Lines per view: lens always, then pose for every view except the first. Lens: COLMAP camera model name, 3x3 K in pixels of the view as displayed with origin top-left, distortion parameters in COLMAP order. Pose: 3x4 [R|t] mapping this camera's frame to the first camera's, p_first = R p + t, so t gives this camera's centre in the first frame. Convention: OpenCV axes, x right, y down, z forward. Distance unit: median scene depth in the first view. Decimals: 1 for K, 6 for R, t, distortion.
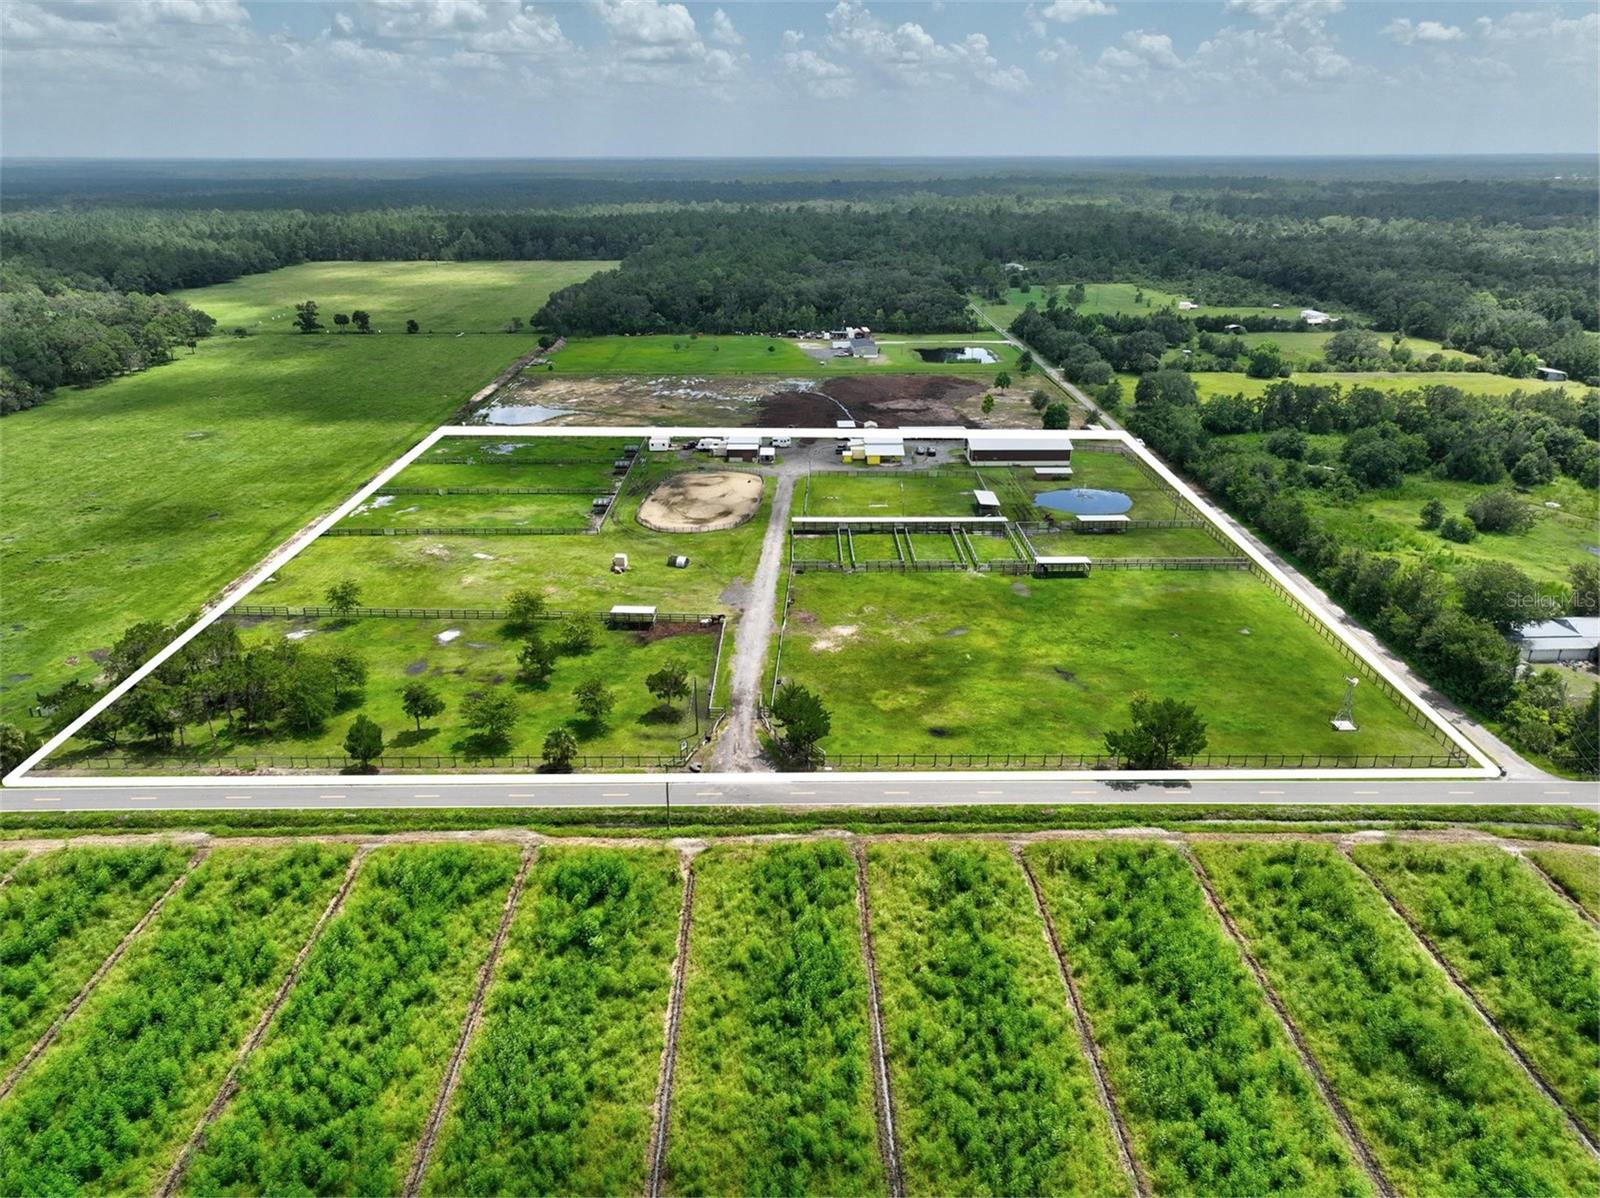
lens RADIAL K [[1126.8, 0, 800.0], [0, 1126.8, 599.0], [0, 0, 1]] dist [-0.003288, 0.019990]
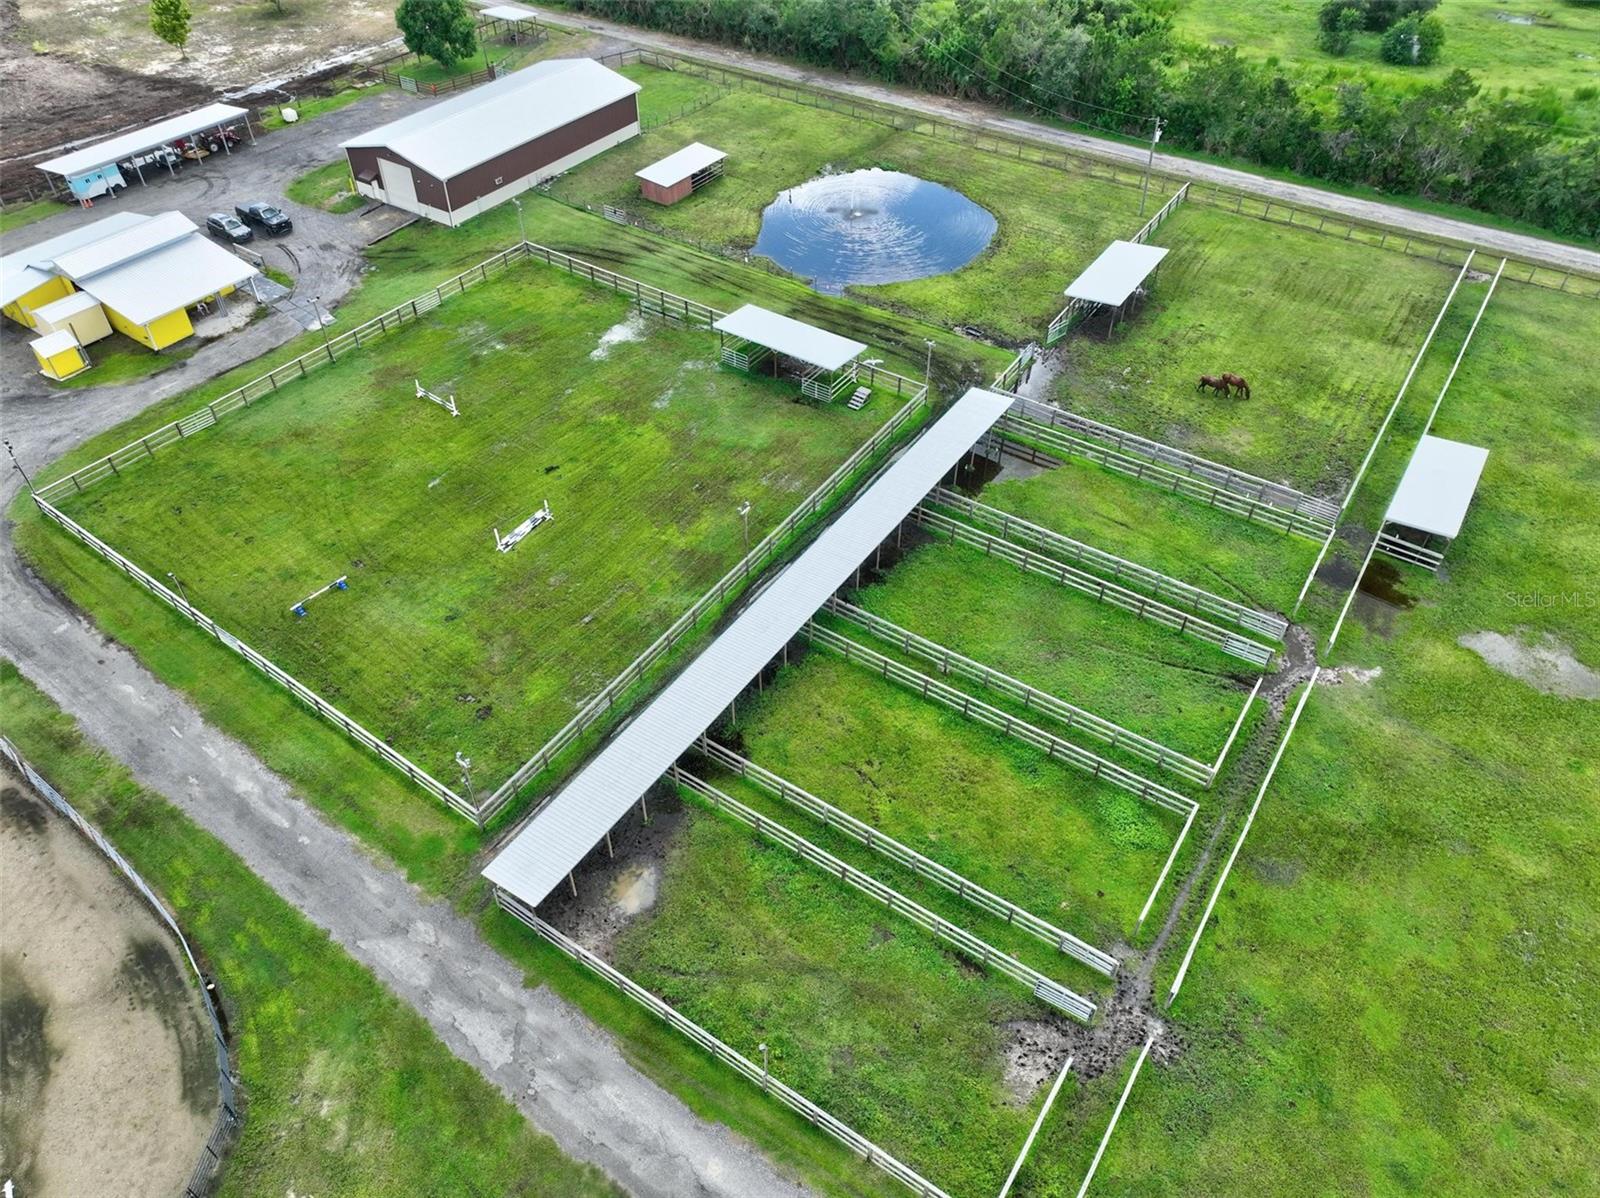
lens RADIAL K [[1126.8, 0, 800.0], [0, 1126.8, 599.0], [0, 0, 1]] dist [-0.003288, 0.019990]
pose [[0.561101, -0.567096, 0.602966, -0.068214], [0.299035, 0.818121, 0.491179, -0.194071], [-0.771844, -0.095294, 0.628630, 0.835855]]
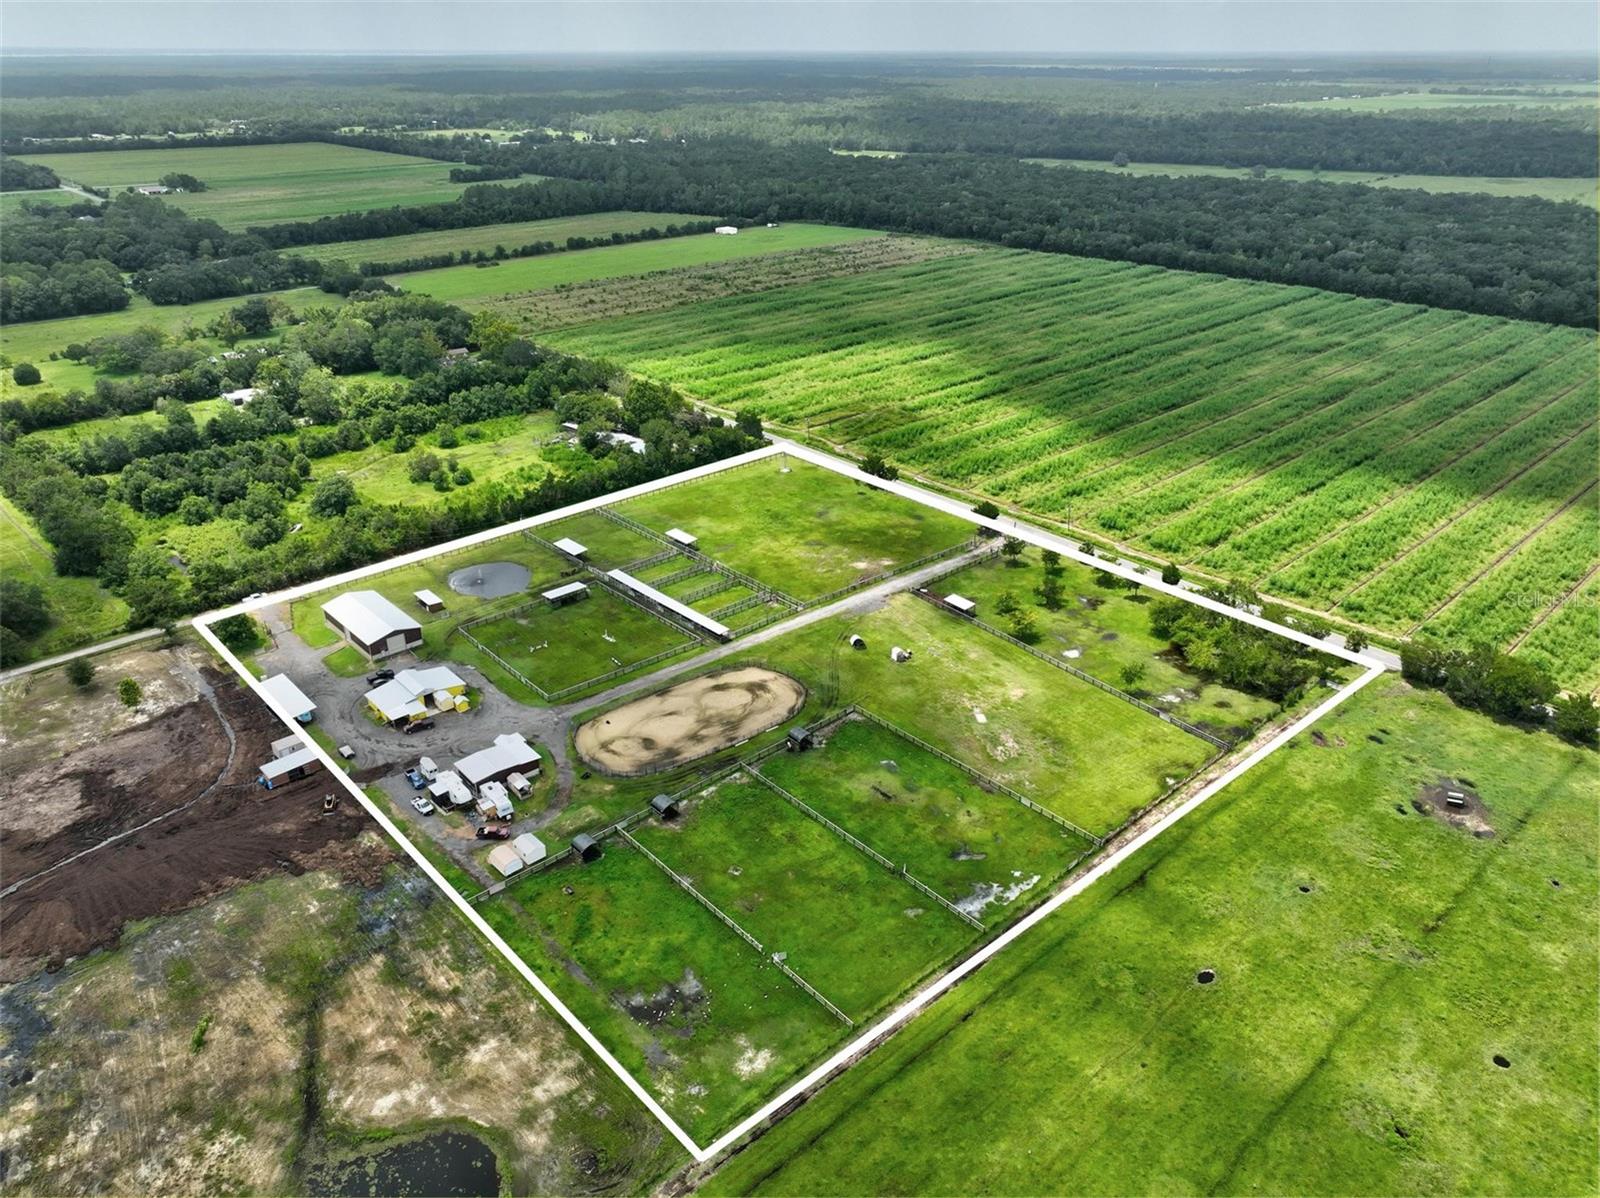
lens RADIAL K [[1126.8, 0, 800.0], [0, 1126.8, 599.0], [0, 0, 1]] dist [-0.003288, 0.019990]
pose [[-0.671949, -0.326150, 0.664914, -0.763709], [0.273707, 0.724880, 0.632166, -0.756134], [-0.688164, 0.606775, -0.397812, 1.355384]]
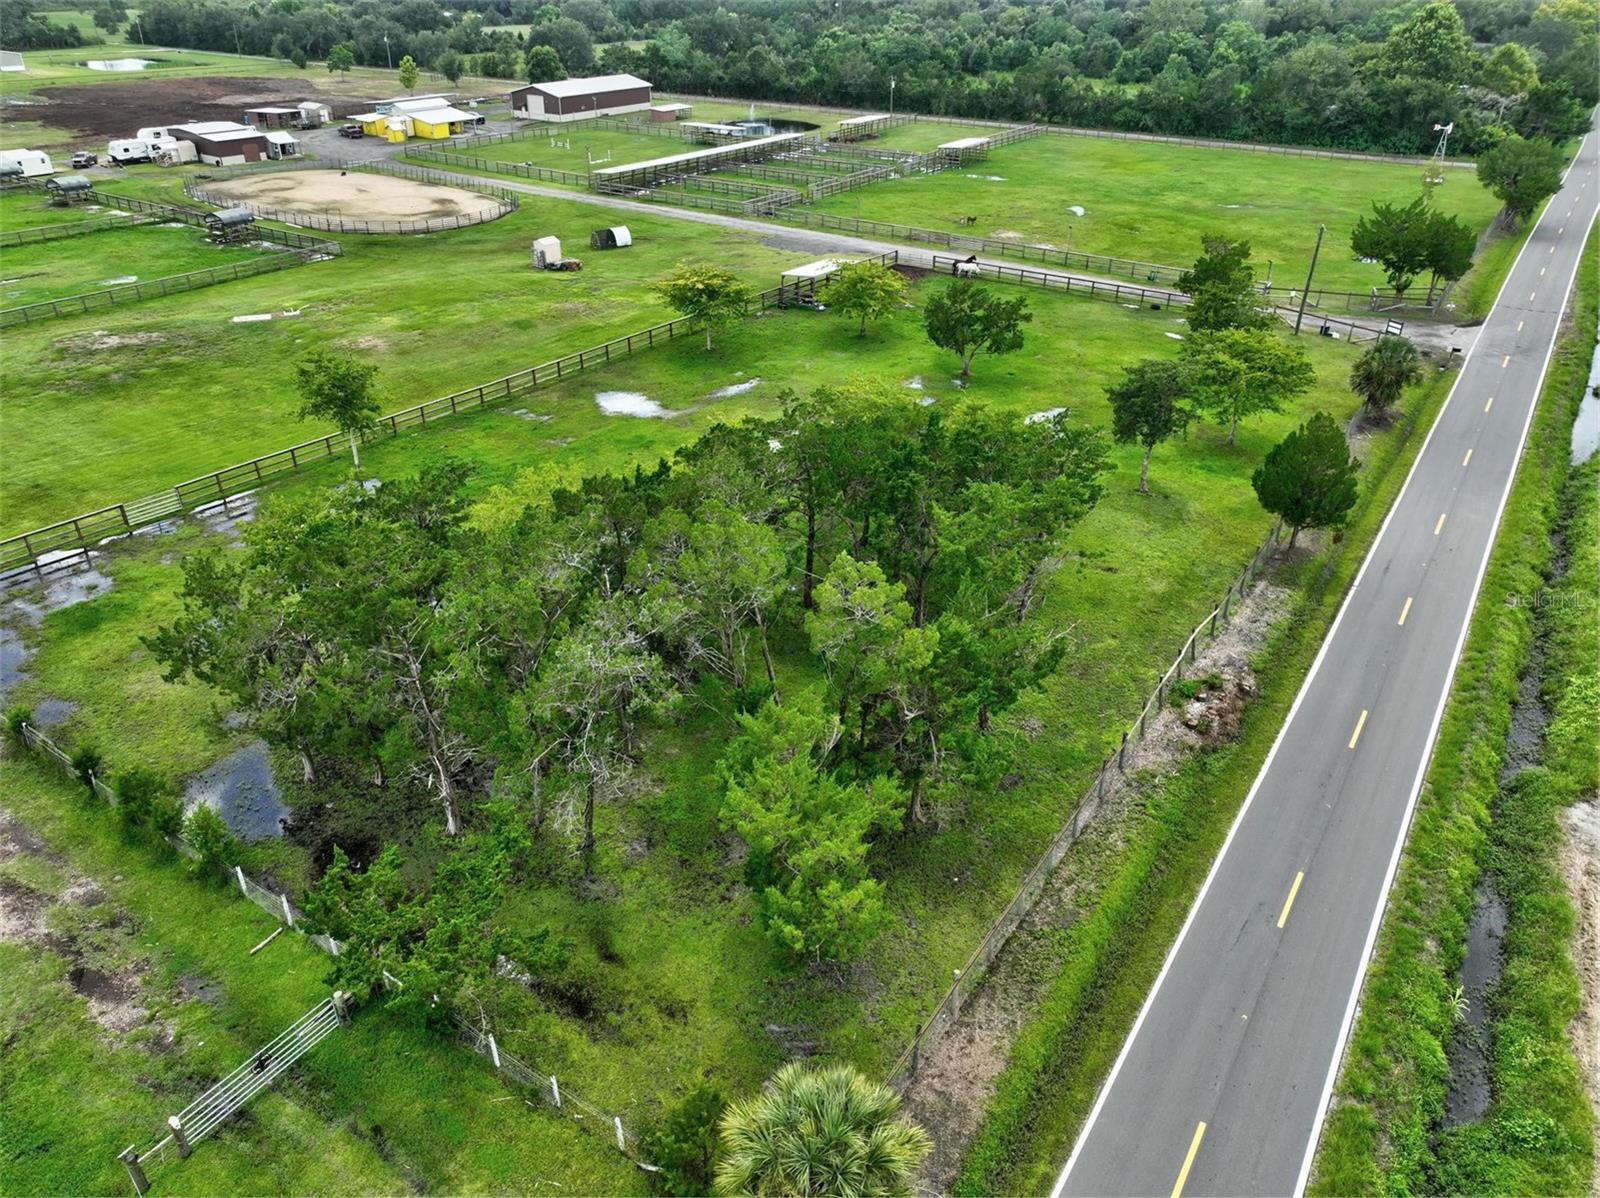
lens RADIAL K [[1126.8, 0, 800.0], [0, 1126.8, 599.0], [0, 0, 1]] dist [-0.001879, 0.021384]
pose [[0.560787, -0.407523, 0.720724, -0.480481], [0.296861, 0.911571, 0.284451, -0.001488], [-0.772911, 0.054439, 0.632175, 0.538428]]
